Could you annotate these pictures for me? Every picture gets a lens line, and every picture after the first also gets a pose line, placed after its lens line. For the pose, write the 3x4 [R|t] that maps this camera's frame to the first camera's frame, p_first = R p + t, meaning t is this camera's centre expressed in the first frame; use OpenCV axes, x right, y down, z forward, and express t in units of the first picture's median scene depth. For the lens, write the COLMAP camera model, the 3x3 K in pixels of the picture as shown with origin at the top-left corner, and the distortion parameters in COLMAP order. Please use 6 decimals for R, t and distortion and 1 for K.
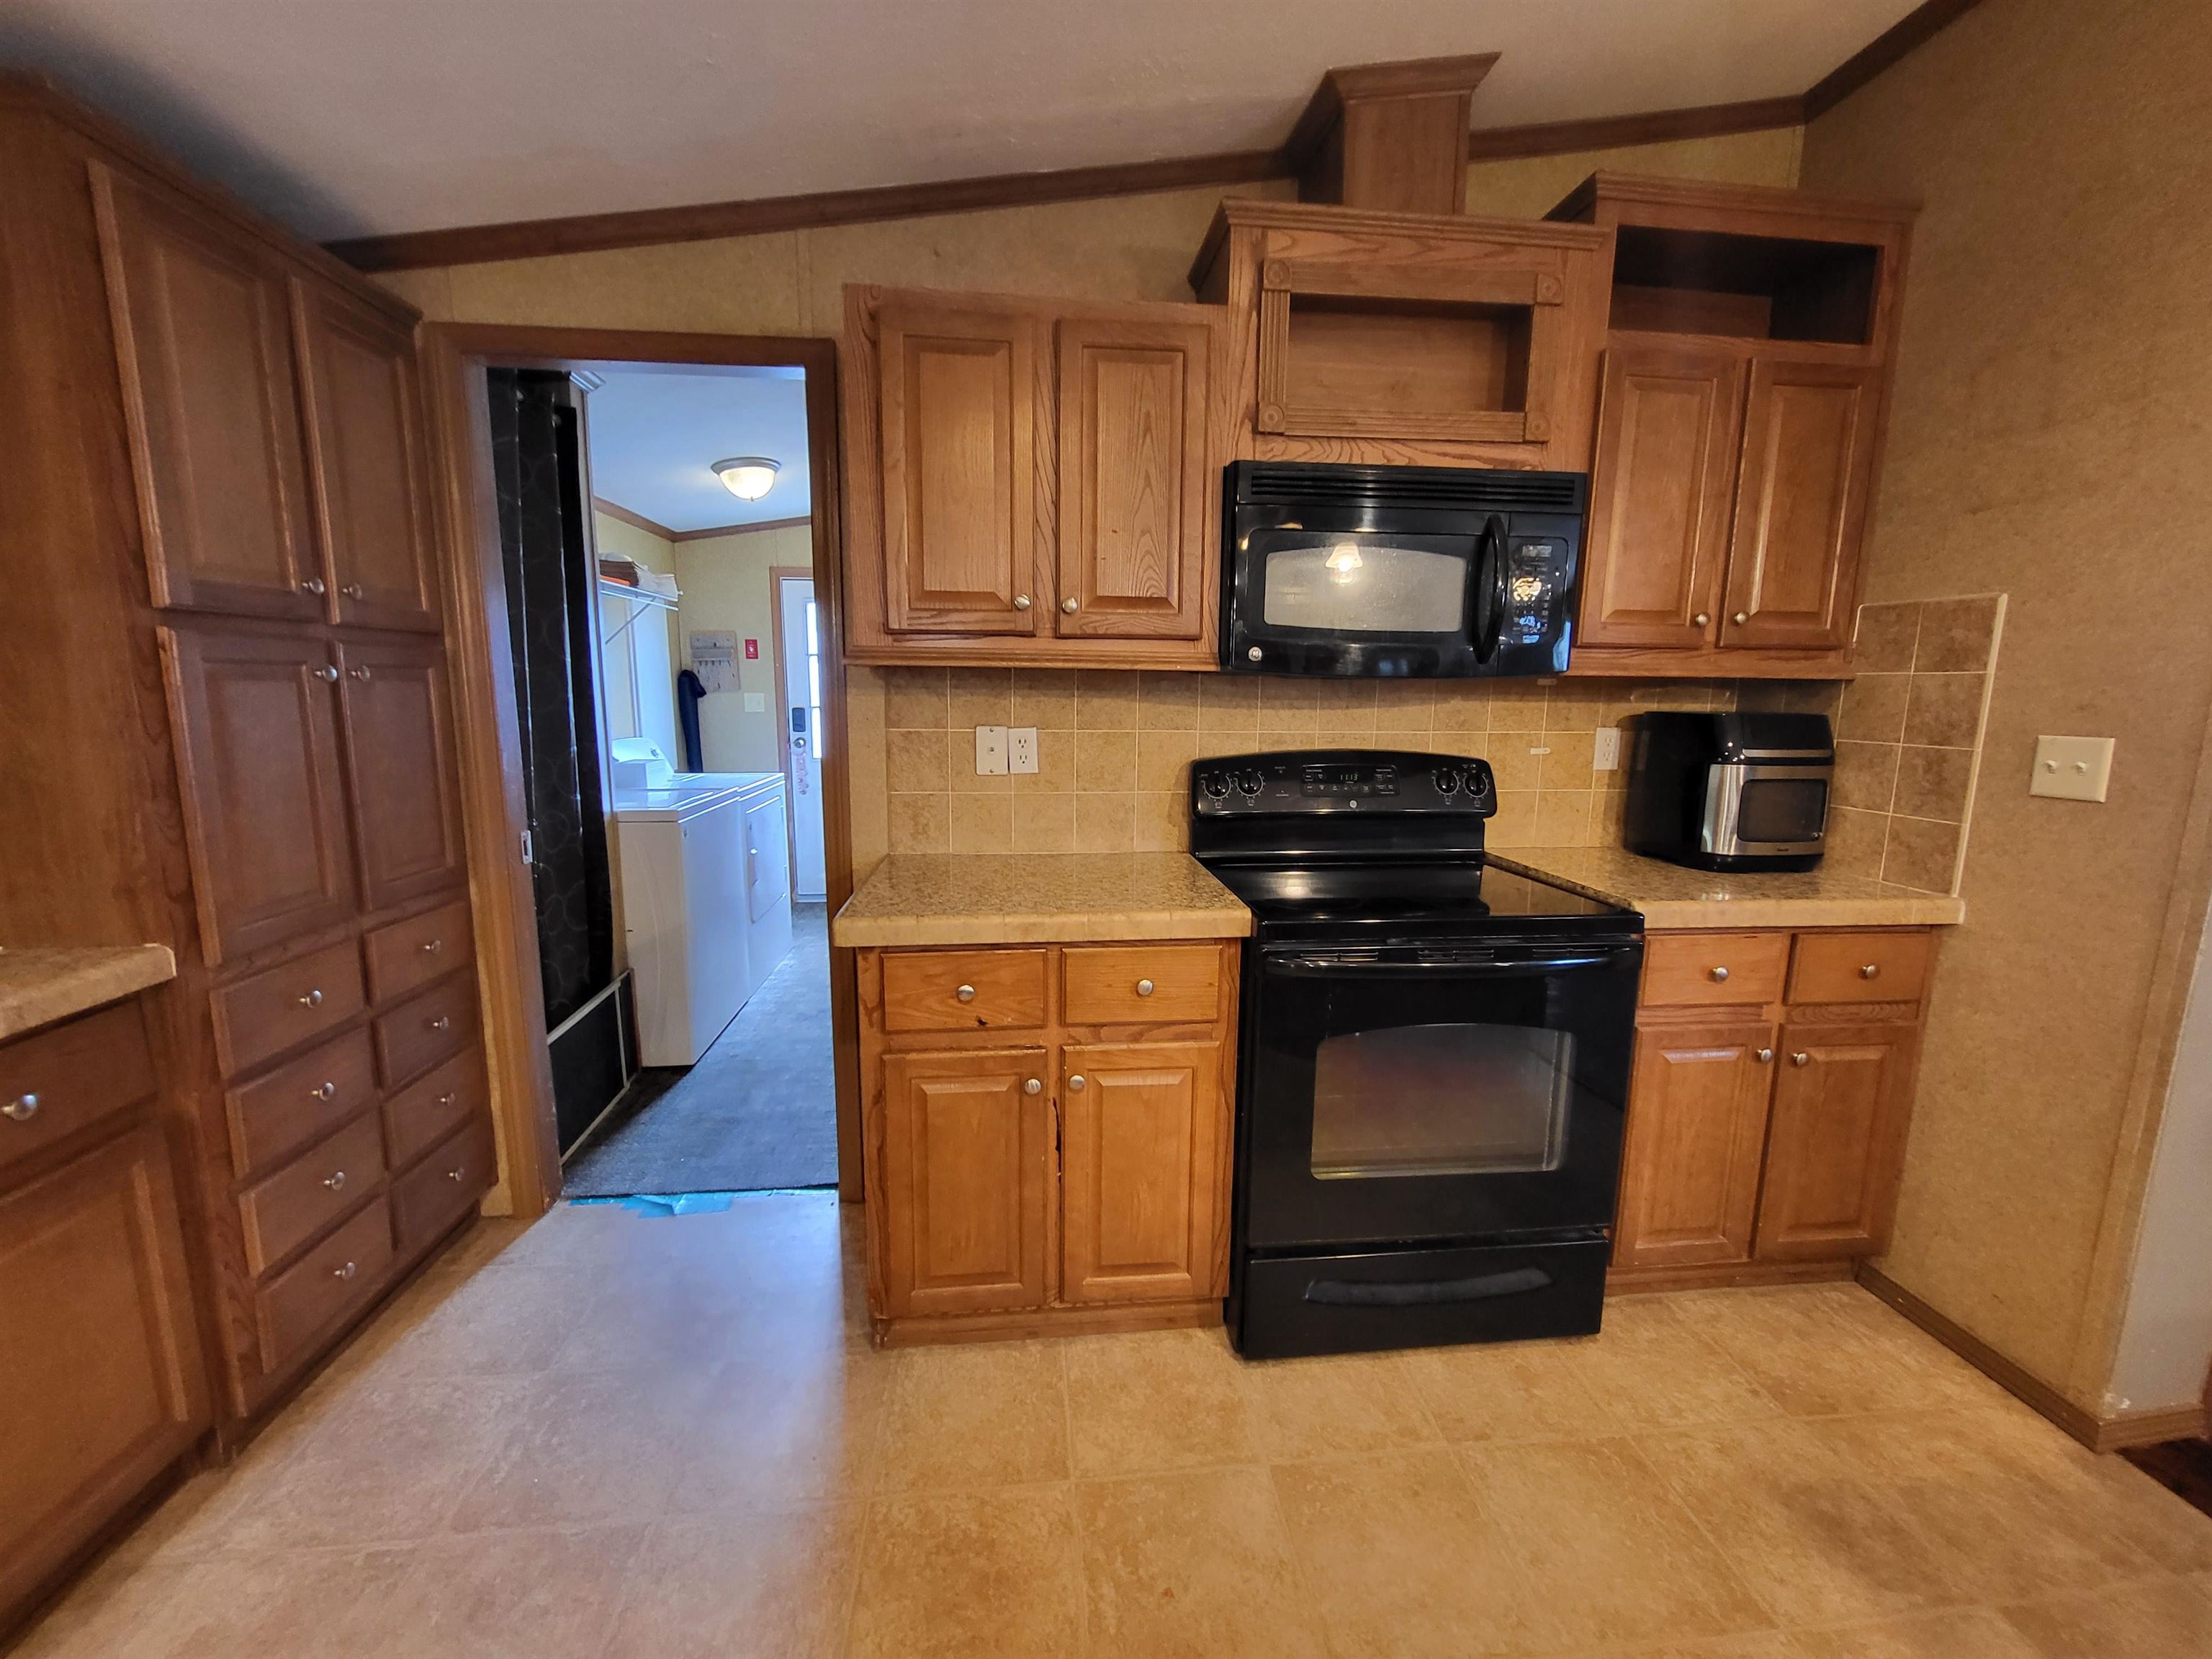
lens RADIAL K [[877.0, 0, 1115.4], [0, 877.0, 835.1], [0, 0, 1]] dist [-0.001340, -0.000982]
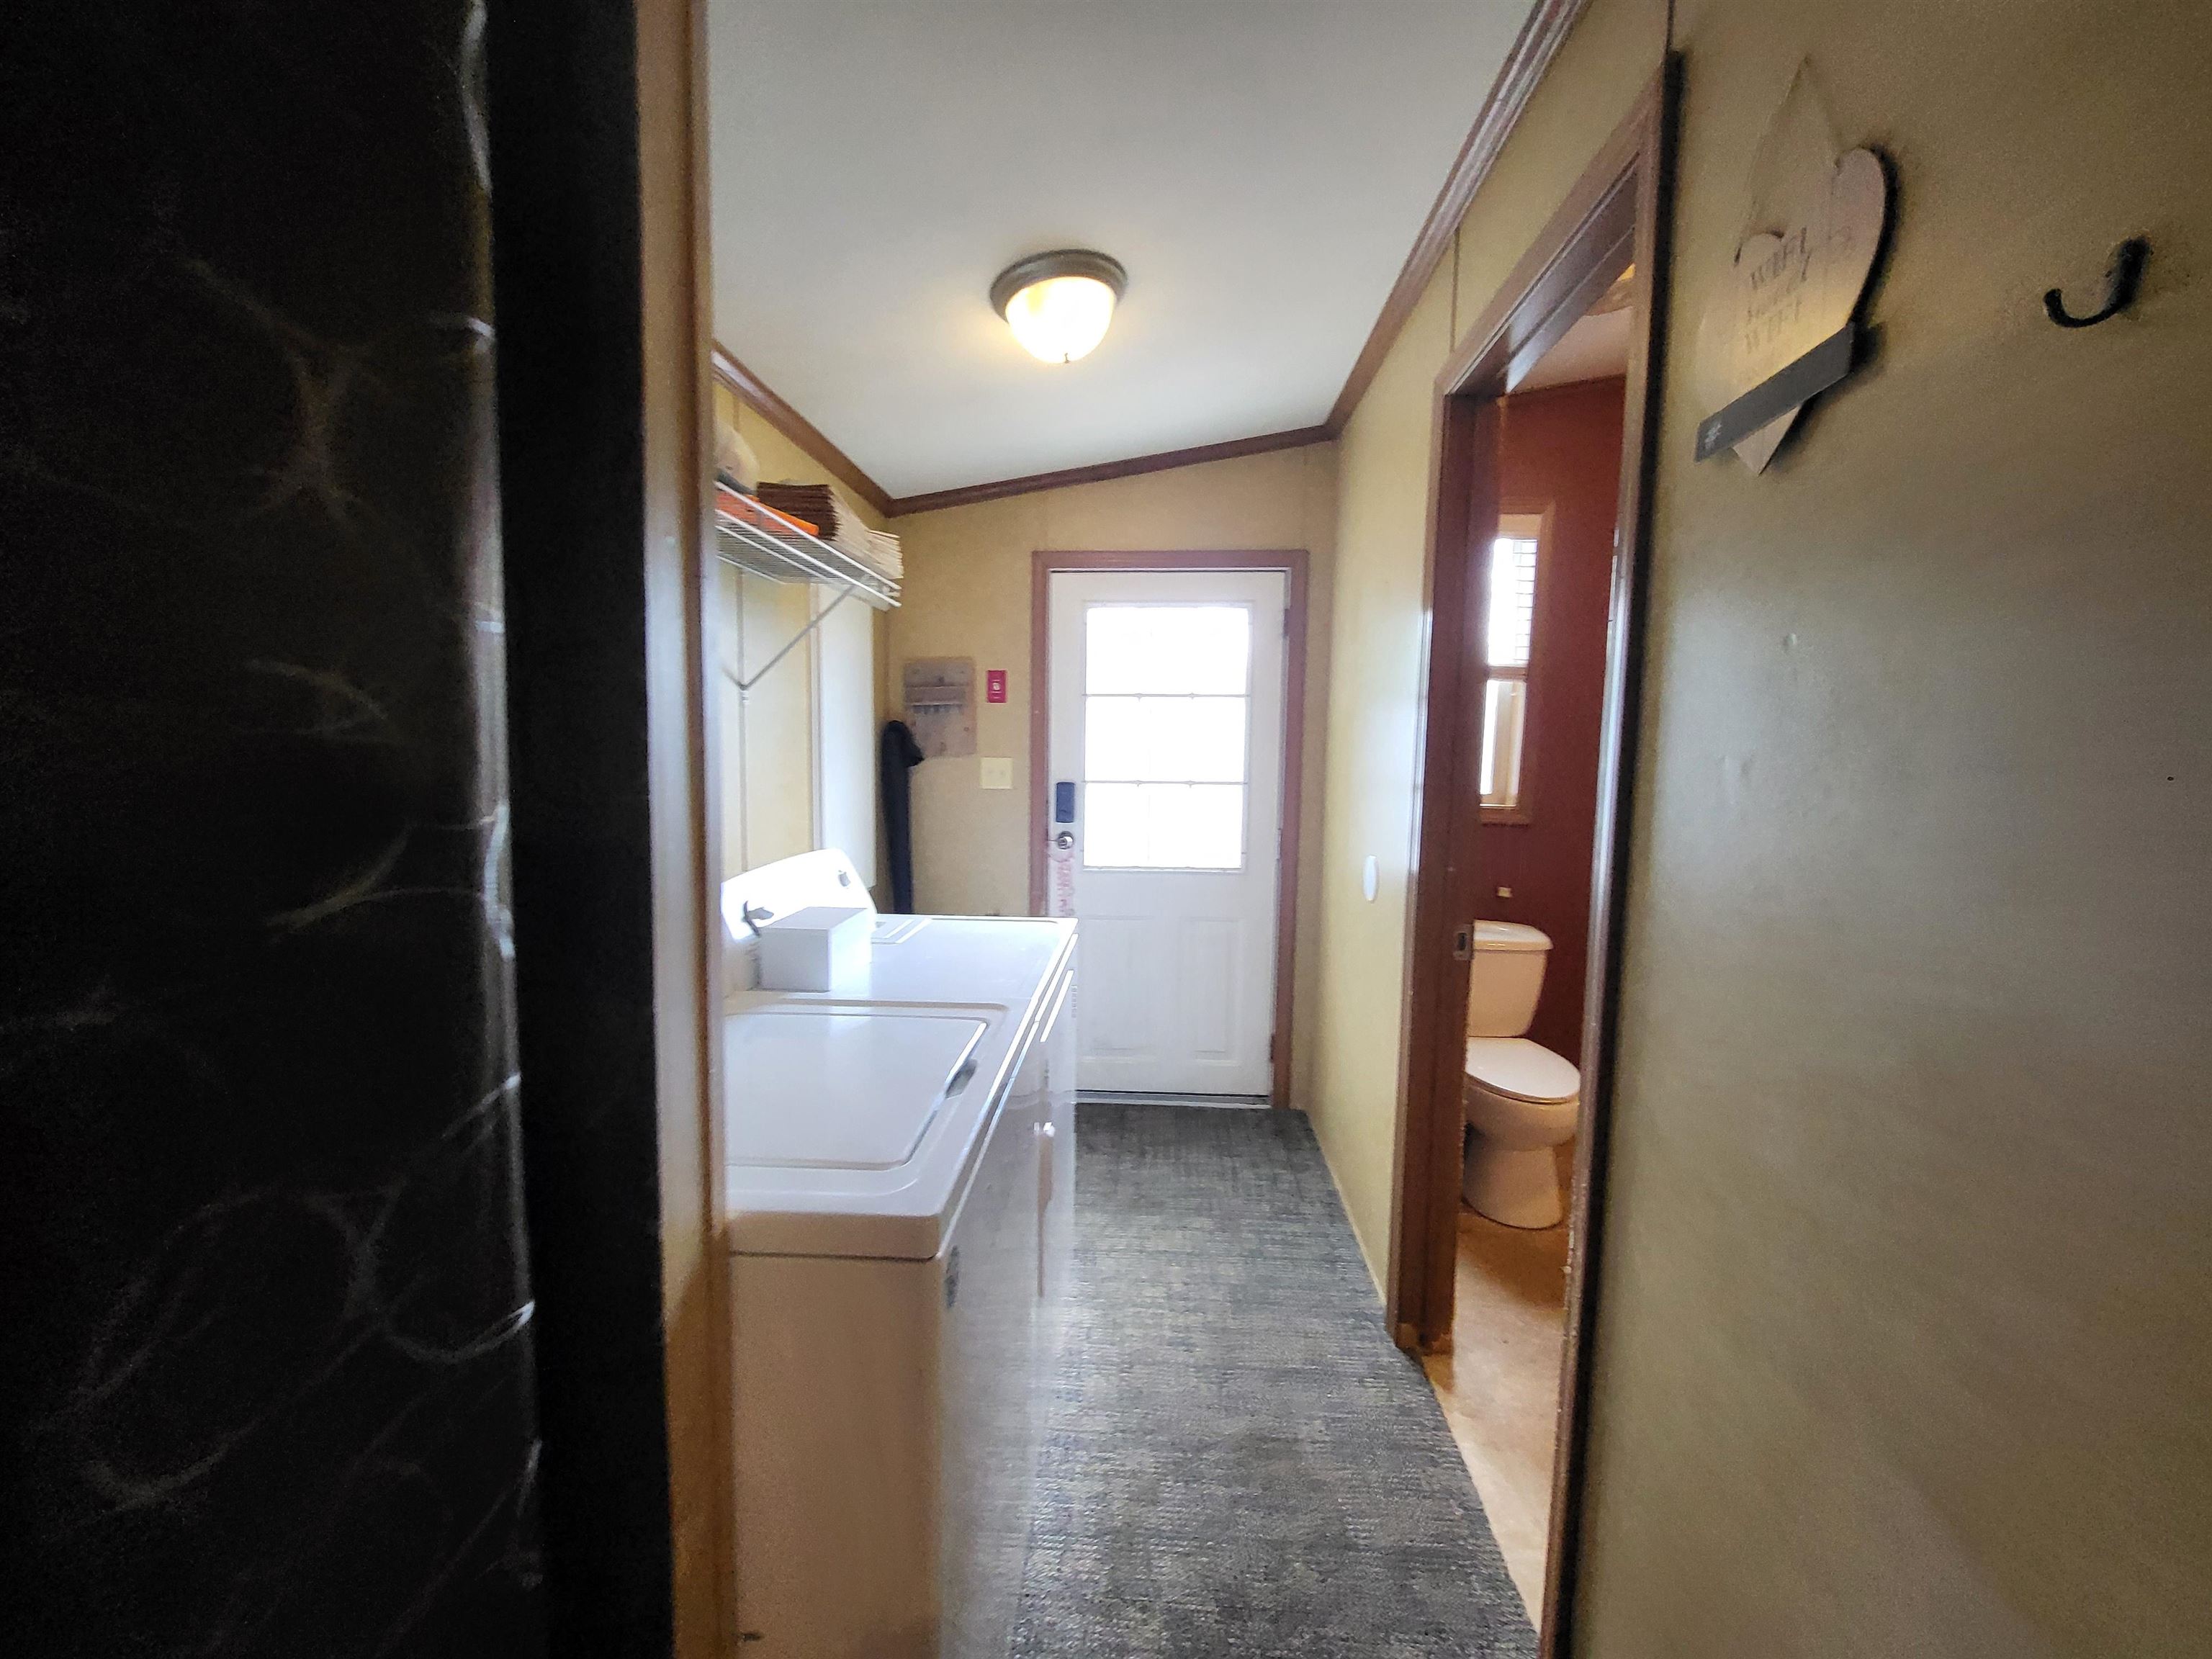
lens RADIAL K [[877.0, 0, 1109.2], [0, 877.0, 822.7], [0, 0, 1]] dist [-0.001340, -0.000982]
pose [[0.984890, 0.019283, -0.172101, -0.731808], [-0.032572, 0.996672, -0.074728, -0.237280], [0.170088, 0.079205, 0.982241, 1.335145]]
